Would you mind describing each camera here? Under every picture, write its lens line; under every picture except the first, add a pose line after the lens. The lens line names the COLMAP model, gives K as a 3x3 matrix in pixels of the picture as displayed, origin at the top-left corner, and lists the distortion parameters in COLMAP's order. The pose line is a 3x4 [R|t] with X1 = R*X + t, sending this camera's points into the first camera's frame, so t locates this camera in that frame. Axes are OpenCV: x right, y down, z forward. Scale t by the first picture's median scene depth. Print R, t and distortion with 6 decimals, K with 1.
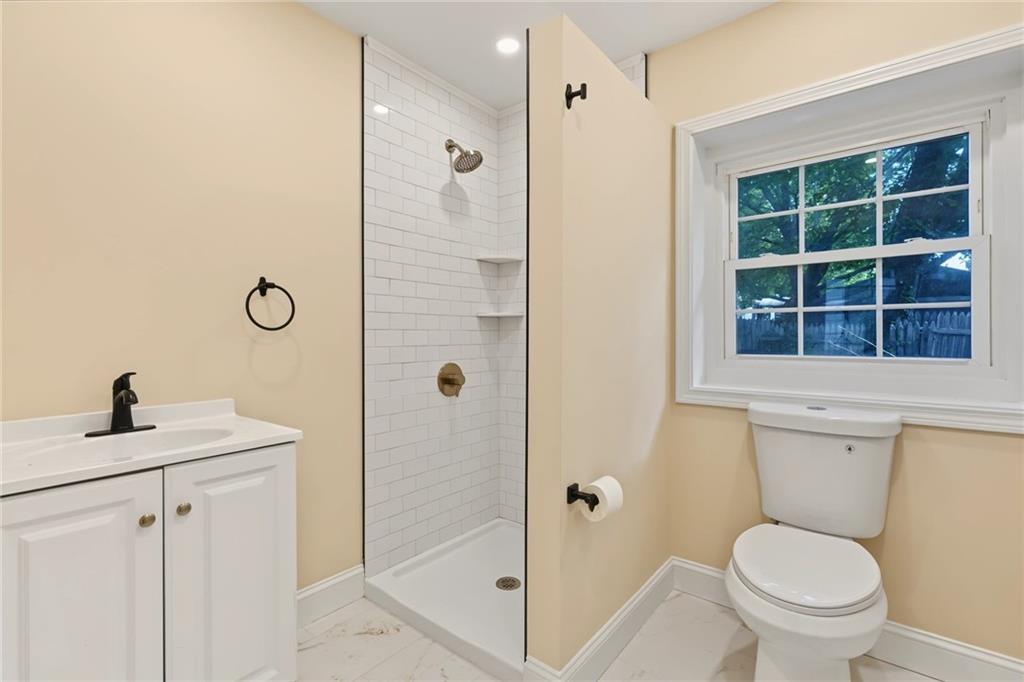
lens RADIAL K [[462.9, 0, 512.2], [0, 462.9, 337.9], [0, 0, 1]] dist [-0.000031, 0.000095]
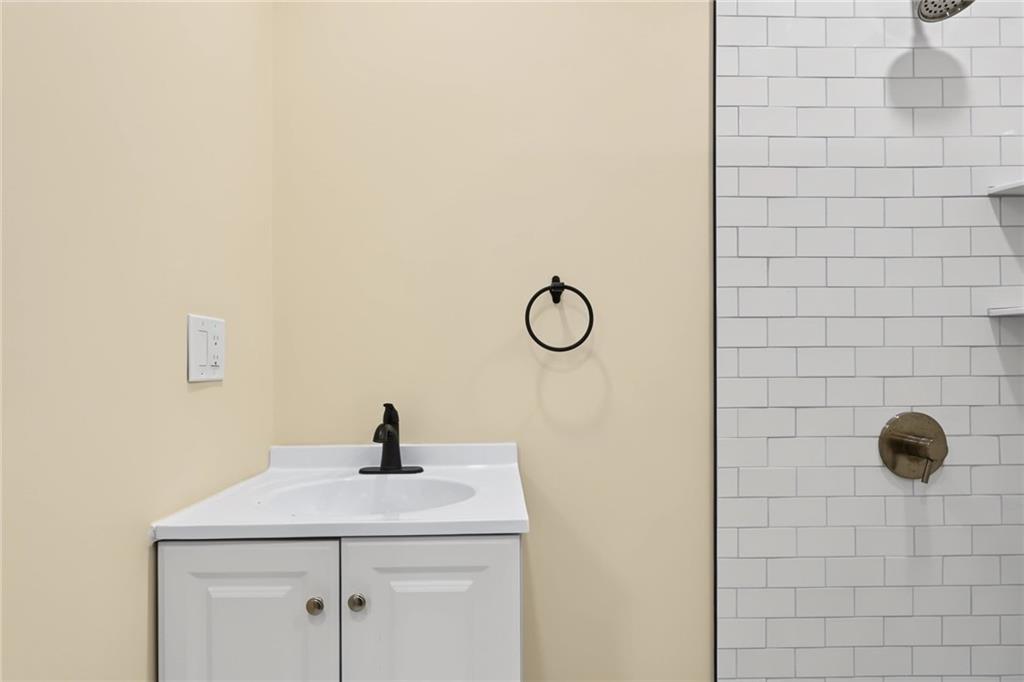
lens RADIAL K [[550.4, 0, 516.4], [0, 550.4, 355.8], [0, 0, 1]] dist [0.000653, 0.001306]
pose [[0.642586, 0.000288, -0.766214, 0.056133], [-0.000754, 1.000000, -0.000257, -0.007452], [0.766213, 0.000743, 0.642586, 0.348705]]
